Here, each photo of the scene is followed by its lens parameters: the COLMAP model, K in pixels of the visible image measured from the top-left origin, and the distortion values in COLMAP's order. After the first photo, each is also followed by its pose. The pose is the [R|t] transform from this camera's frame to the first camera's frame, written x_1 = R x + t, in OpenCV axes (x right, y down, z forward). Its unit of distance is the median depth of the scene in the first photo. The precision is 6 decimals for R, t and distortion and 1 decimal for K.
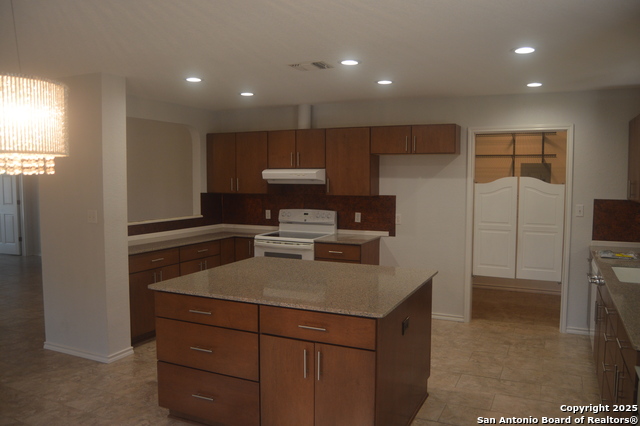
lens RADIAL K [[509.4, 0, 320.0], [0, 509.4, 213.0], [0, 0, 1]] dist [-0.090377, 0.038088]
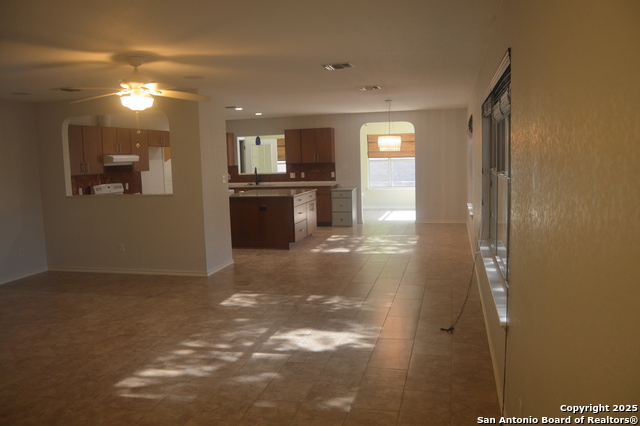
lens RADIAL K [[509.4, 0, 320.0], [0, 509.4, 213.0], [0, 0, 1]] dist [-0.090377, 0.038088]
pose [[-0.183714, -0.106277, 0.977218, -1.826475], [0.101602, 0.986760, 0.126416, -0.053119], [-0.977715, 0.122512, -0.170484, 0.820330]]
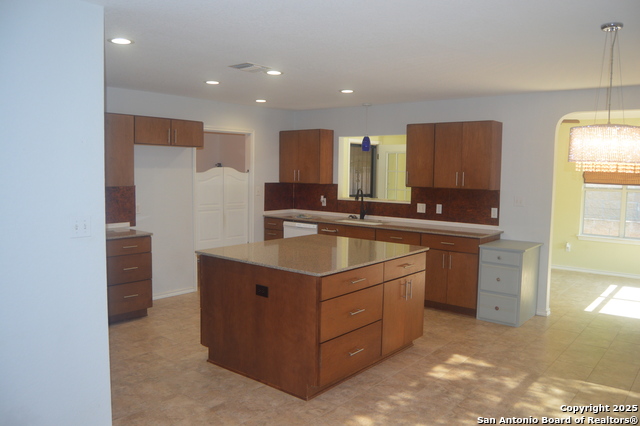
lens RADIAL K [[509.4, 0, 320.0], [0, 509.4, 213.0], [0, 0, 1]] dist [-0.090377, 0.038088]
pose [[0.250262, -0.079538, 0.964906, -0.824419], [0.056337, 0.996127, 0.067500, -0.030039], [-0.966538, 0.037467, 0.253774, 0.452180]]
